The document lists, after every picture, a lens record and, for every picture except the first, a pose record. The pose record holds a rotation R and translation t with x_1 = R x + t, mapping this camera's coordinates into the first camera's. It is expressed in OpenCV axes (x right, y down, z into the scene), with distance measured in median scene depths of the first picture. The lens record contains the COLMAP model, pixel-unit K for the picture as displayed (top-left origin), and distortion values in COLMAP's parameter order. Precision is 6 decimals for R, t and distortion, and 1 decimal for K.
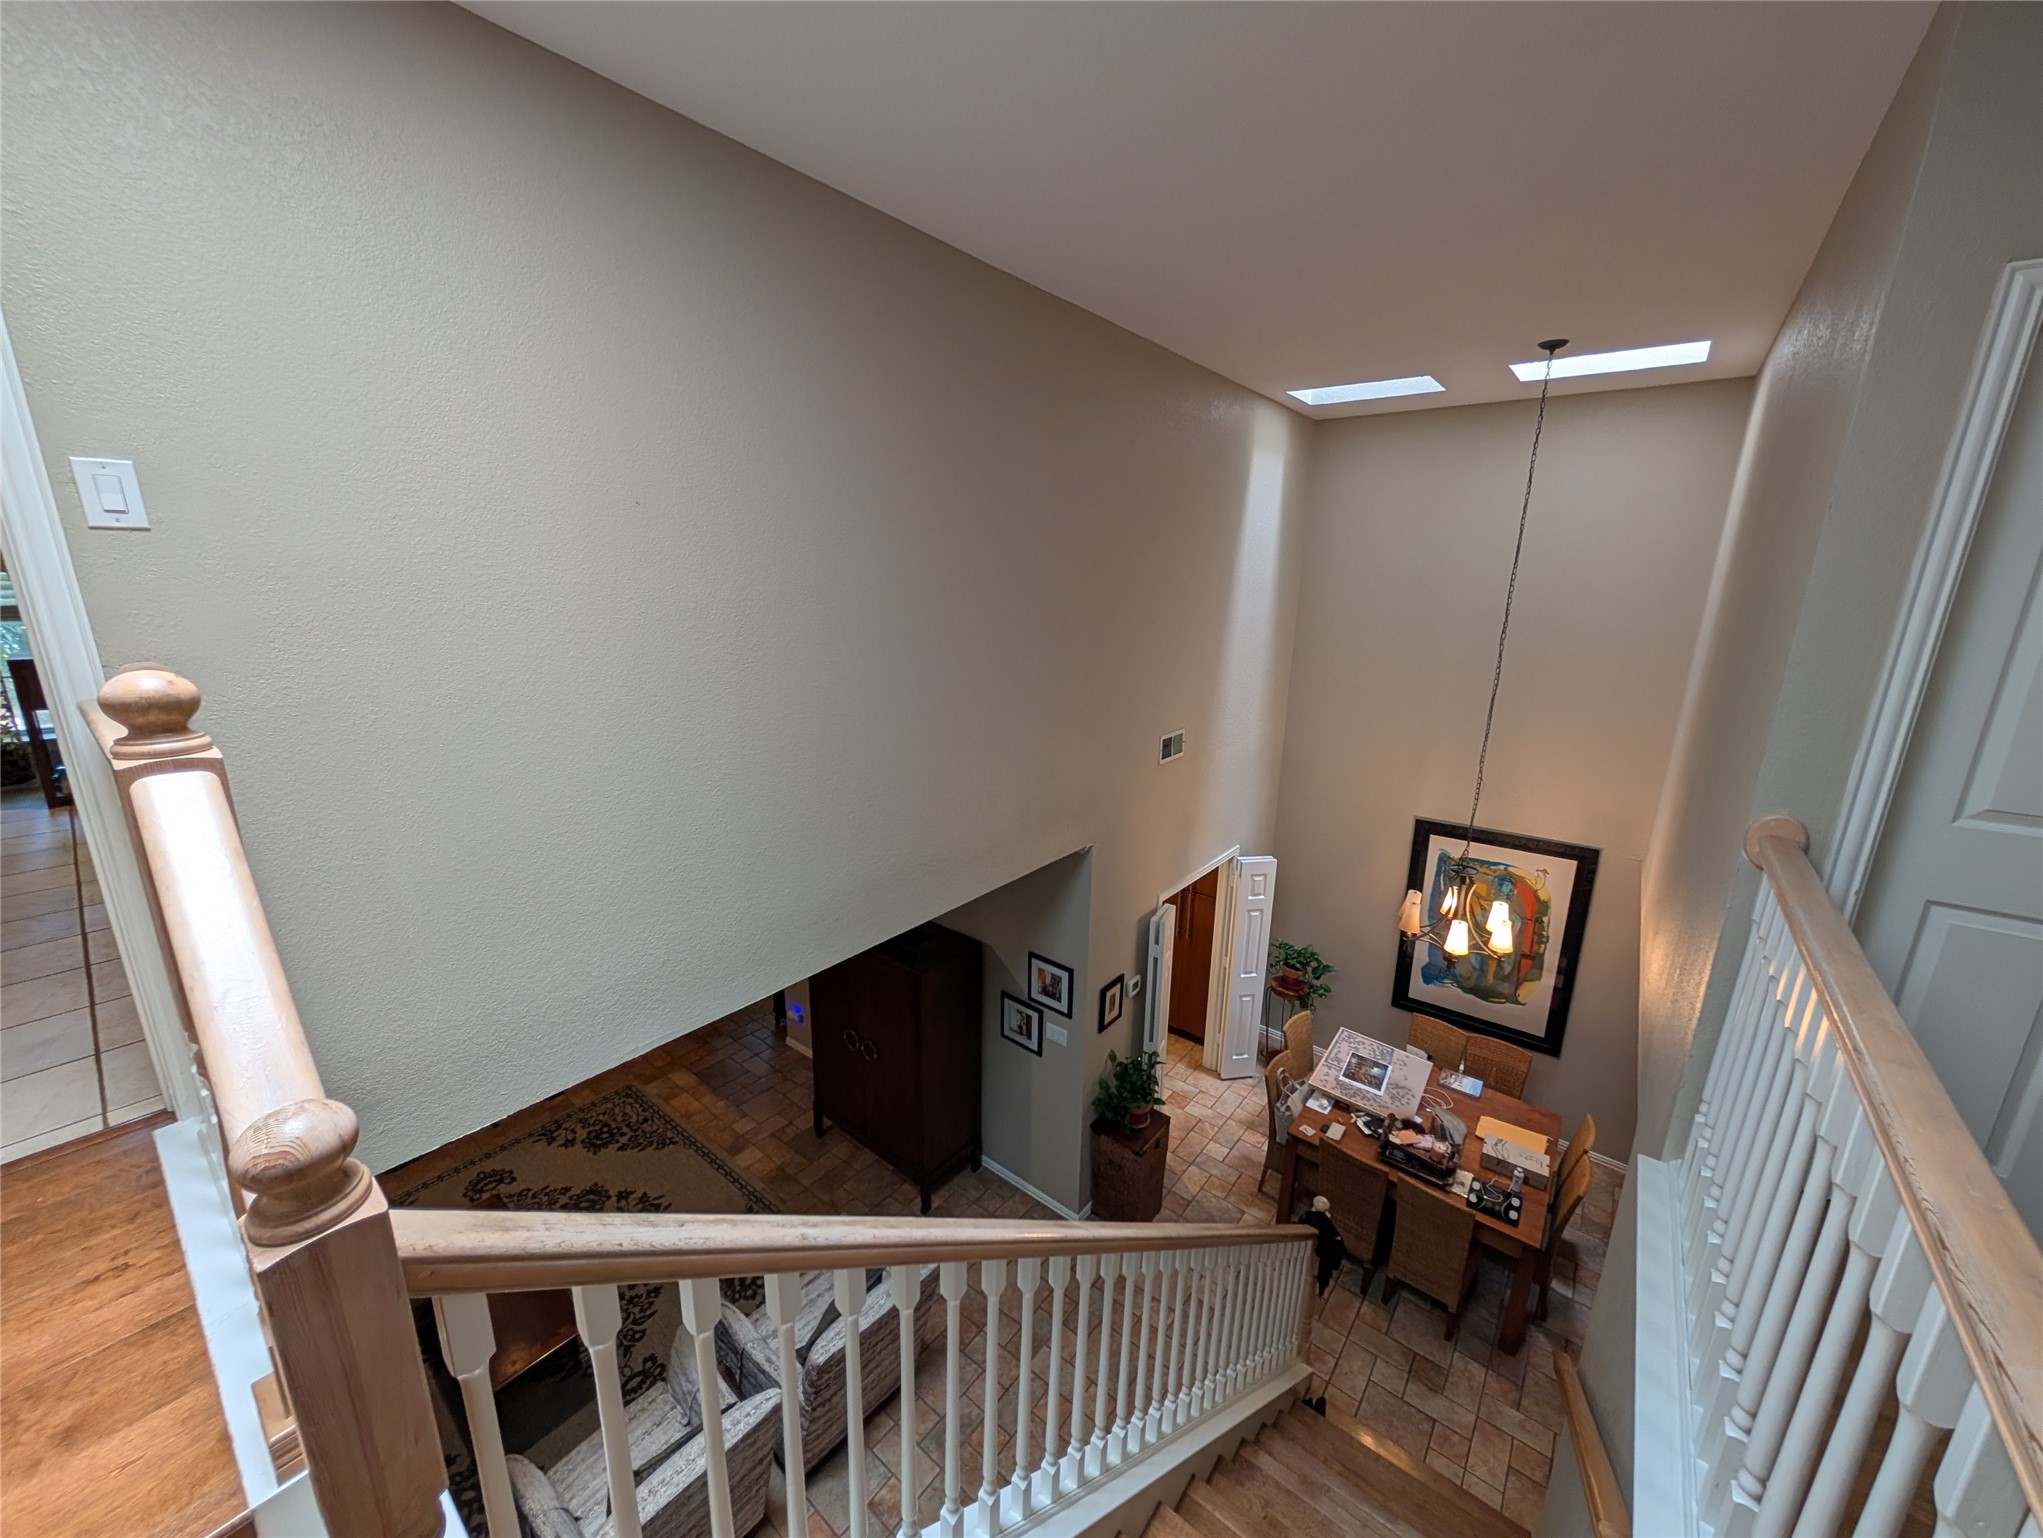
lens RADIAL K [[767.8, 0, 1021.5], [0, 767.8, 769.0], [0, 0, 1]] dist [-0.002191, -0.000317]
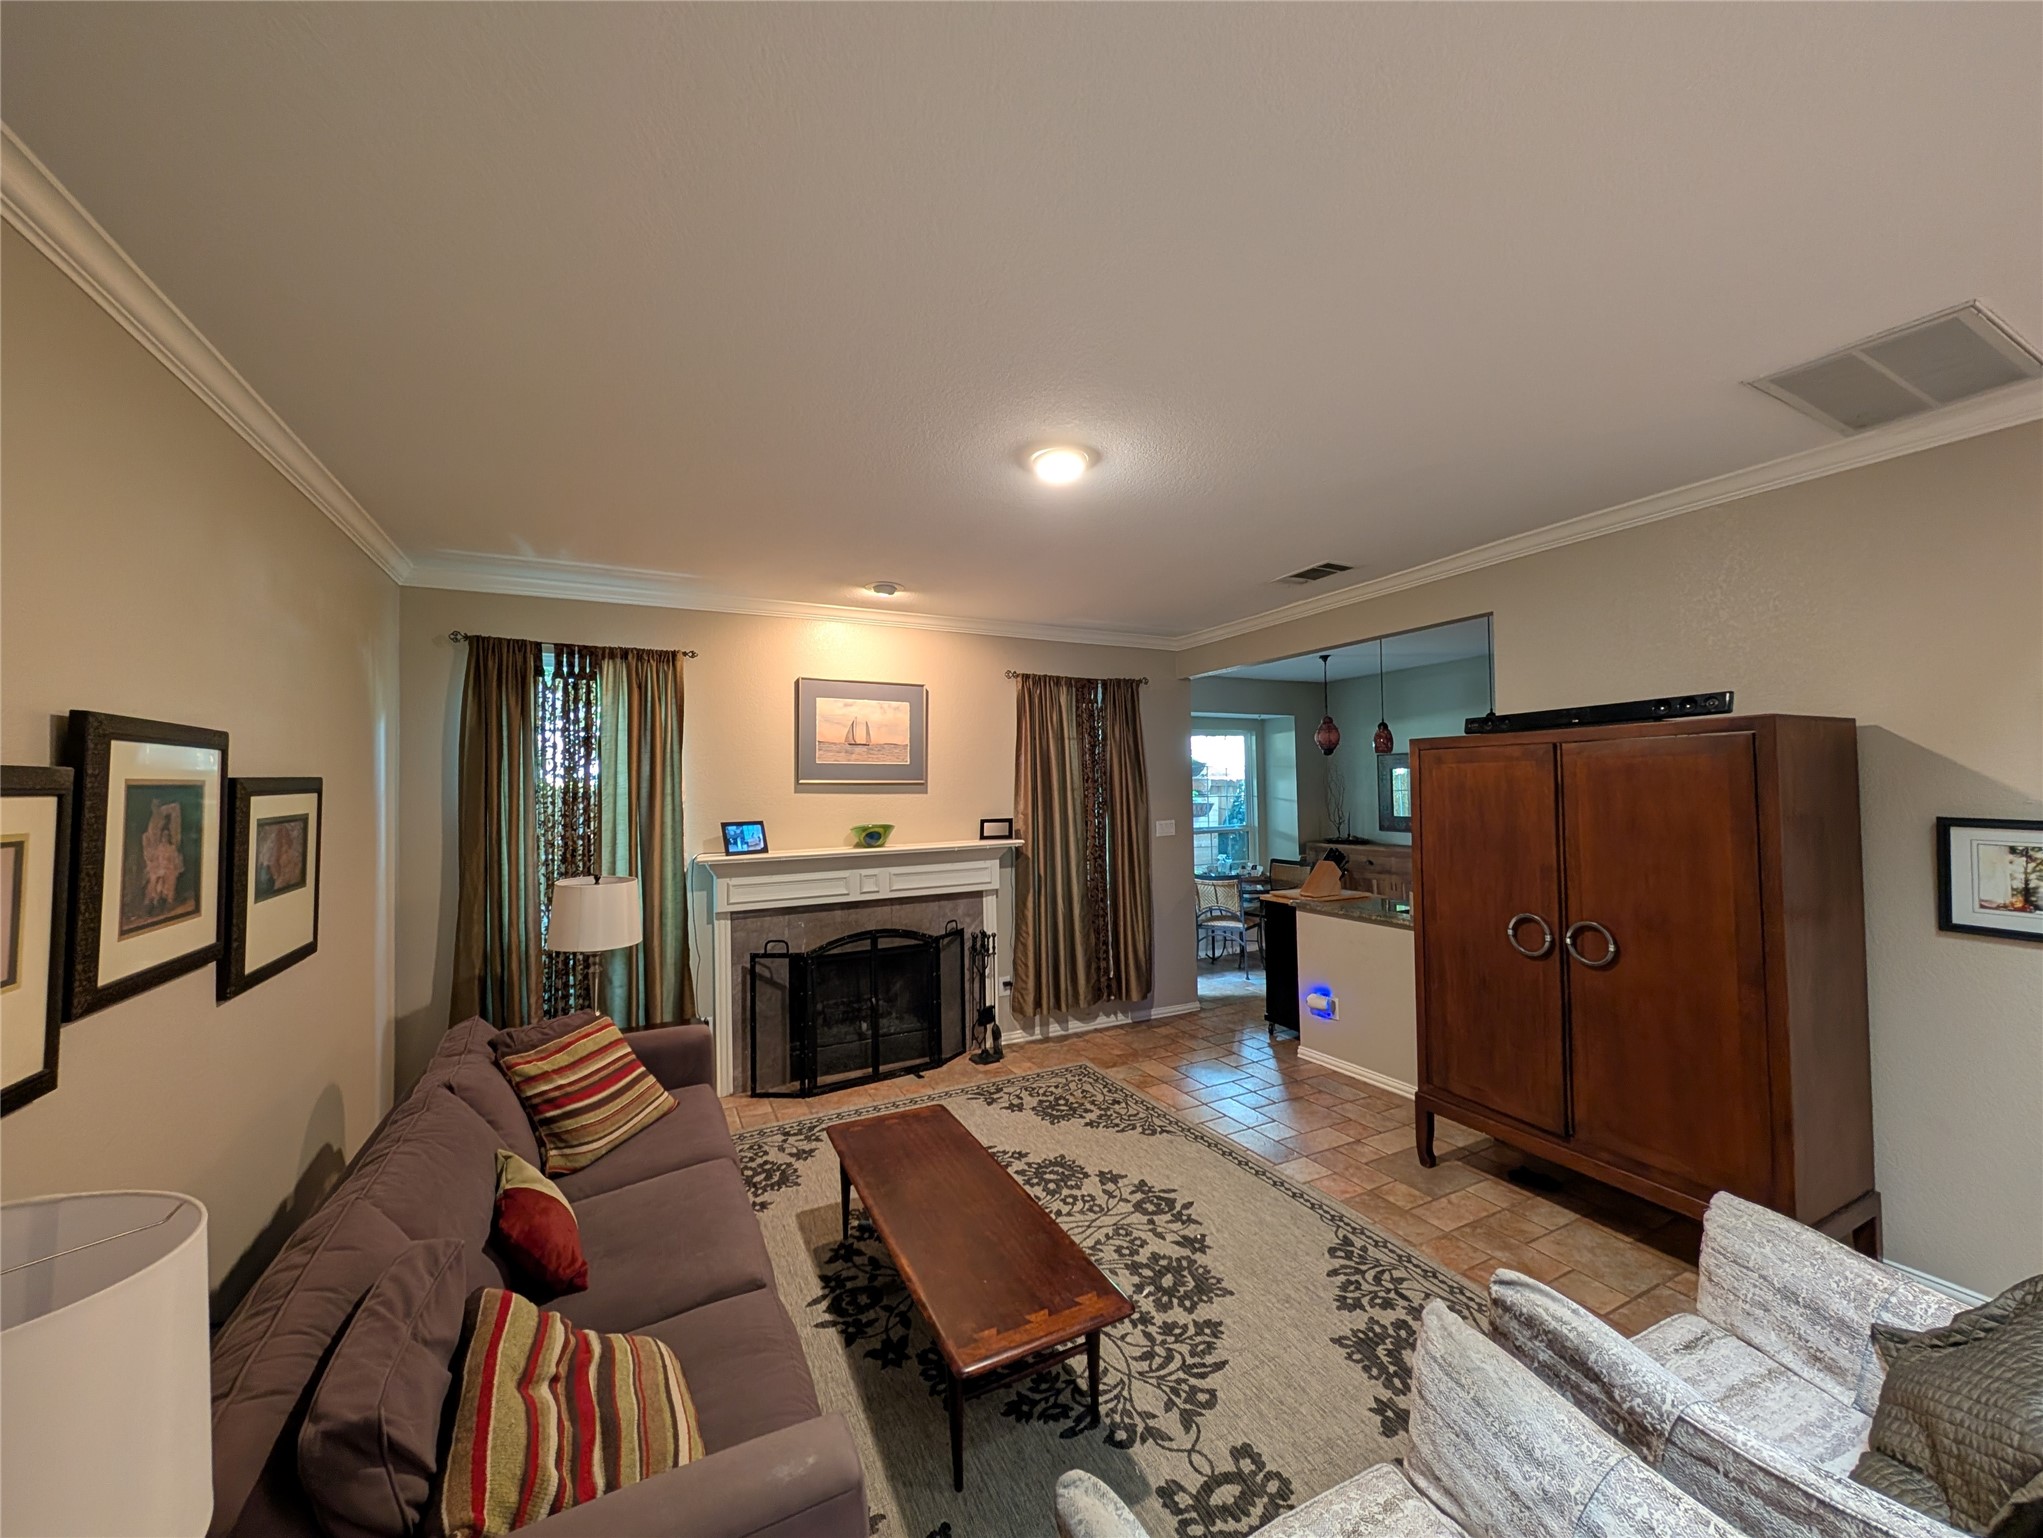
lens RADIAL K [[767.8, 0, 1021.5], [0, 767.8, 769.0], [0, 0, 1]] dist [-0.002191, -0.000317]
pose [[0.909359, -0.038268, -0.414248, -0.293384], [-0.074785, 0.964501, -0.253268, 0.371096], [0.409235, 0.261291, 0.874216, 0.333082]]
